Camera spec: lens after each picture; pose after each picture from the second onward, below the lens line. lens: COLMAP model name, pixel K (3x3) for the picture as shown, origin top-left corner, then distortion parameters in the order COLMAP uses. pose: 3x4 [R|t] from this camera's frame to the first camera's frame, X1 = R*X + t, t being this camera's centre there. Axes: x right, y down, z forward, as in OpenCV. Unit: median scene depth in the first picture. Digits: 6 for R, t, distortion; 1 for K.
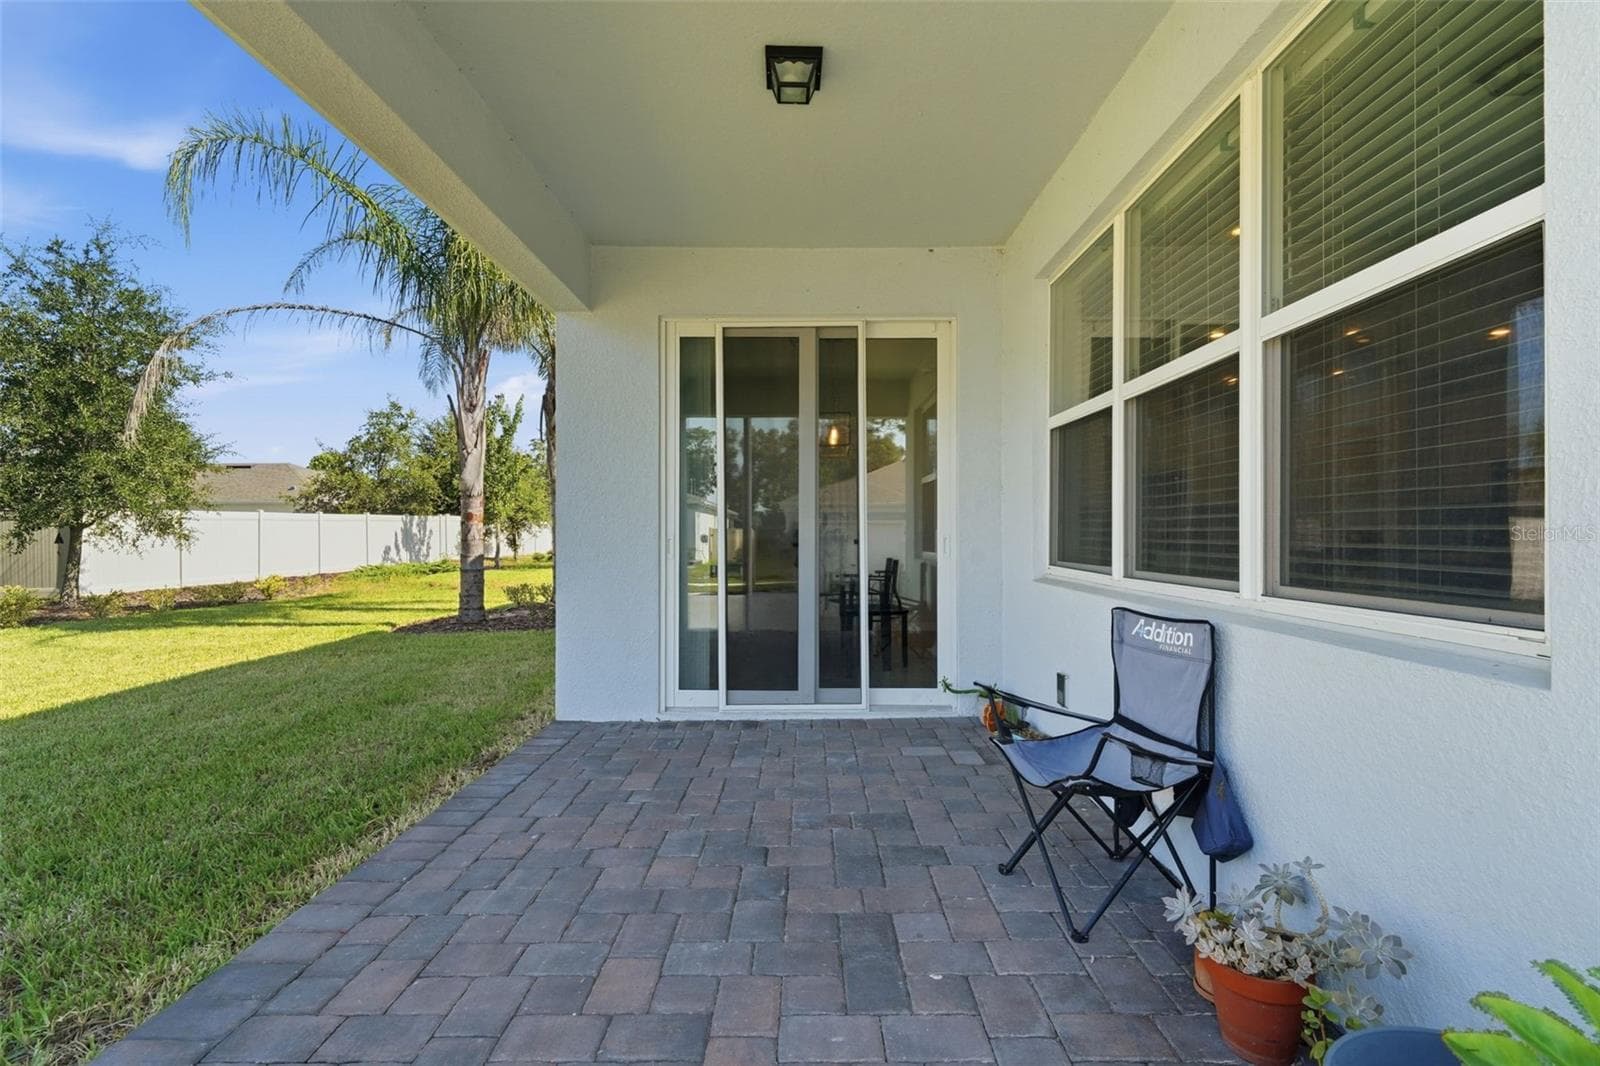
lens RADIAL K [[732.3, 0, 800.0], [0, 732.3, 533.0], [0, 0, 1]] dist [-0.003542, -0.000564]
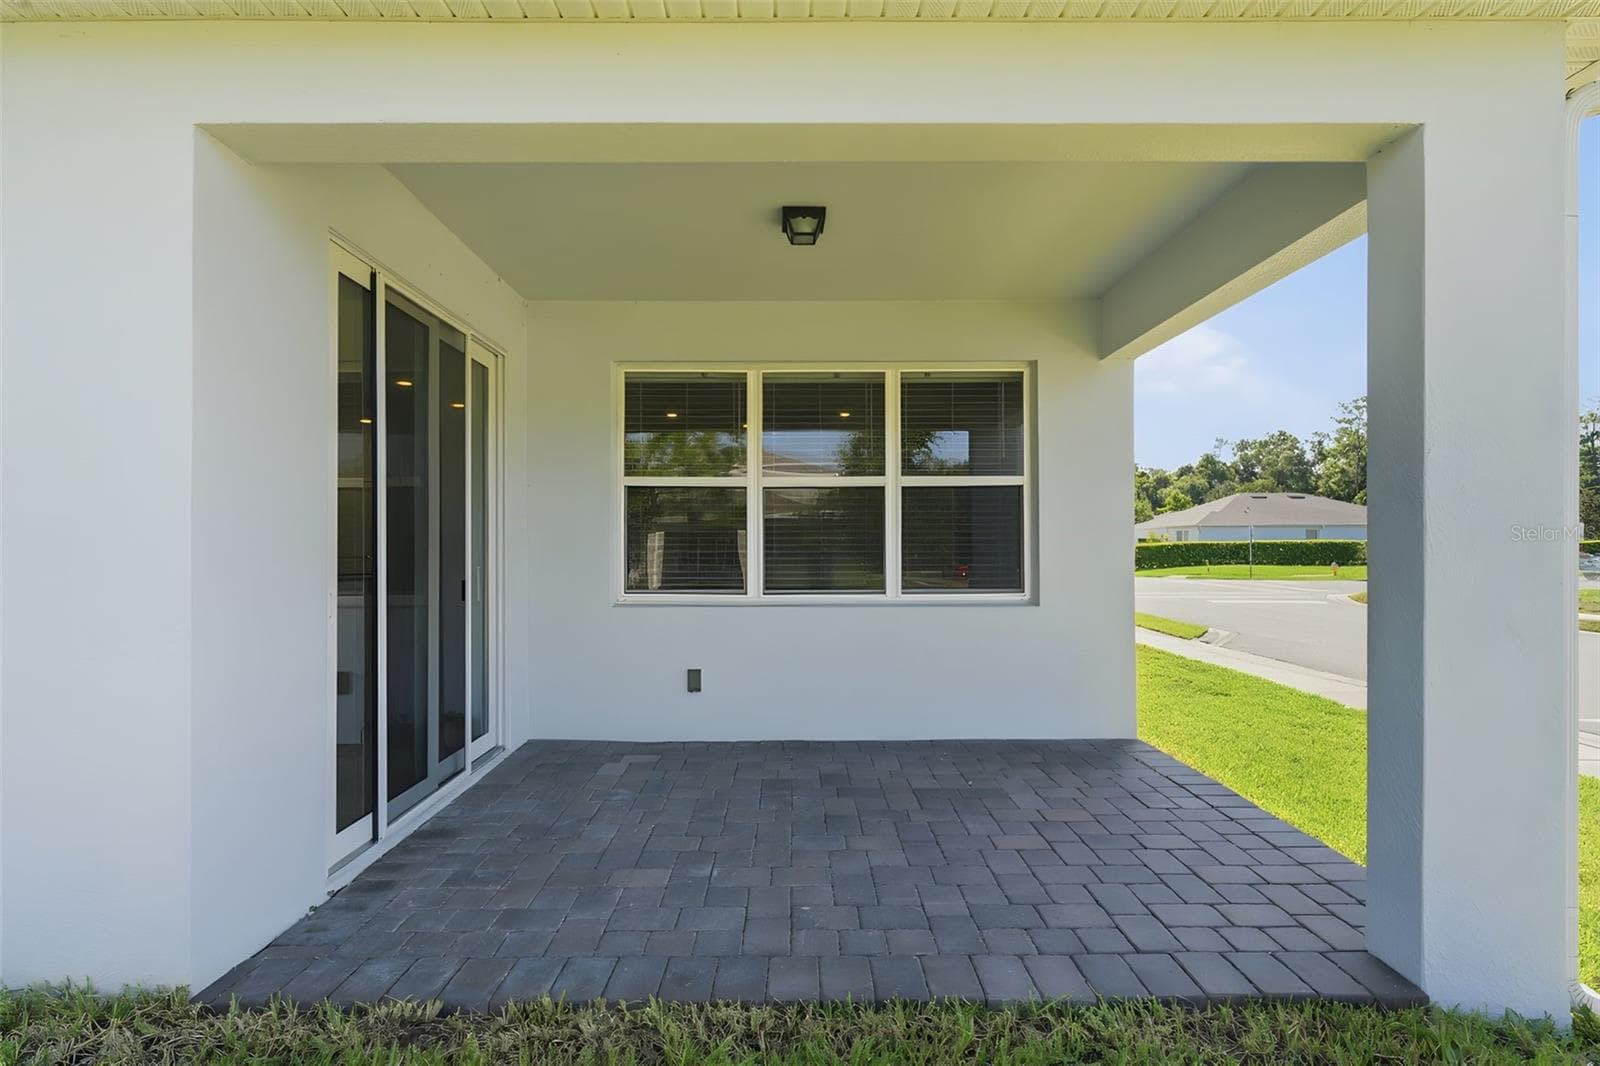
lens RADIAL K [[738.8, 0, 782.8], [0, 738.8, 542.0], [0, 0, 1]] dist [-0.002013, -0.000152]
pose [[0.026981, 0.000572, 0.999636, -1.078750], [0.000324, 1.000000, -0.000581, -0.049908], [-0.999636, 0.000340, 0.026981, 0.817287]]
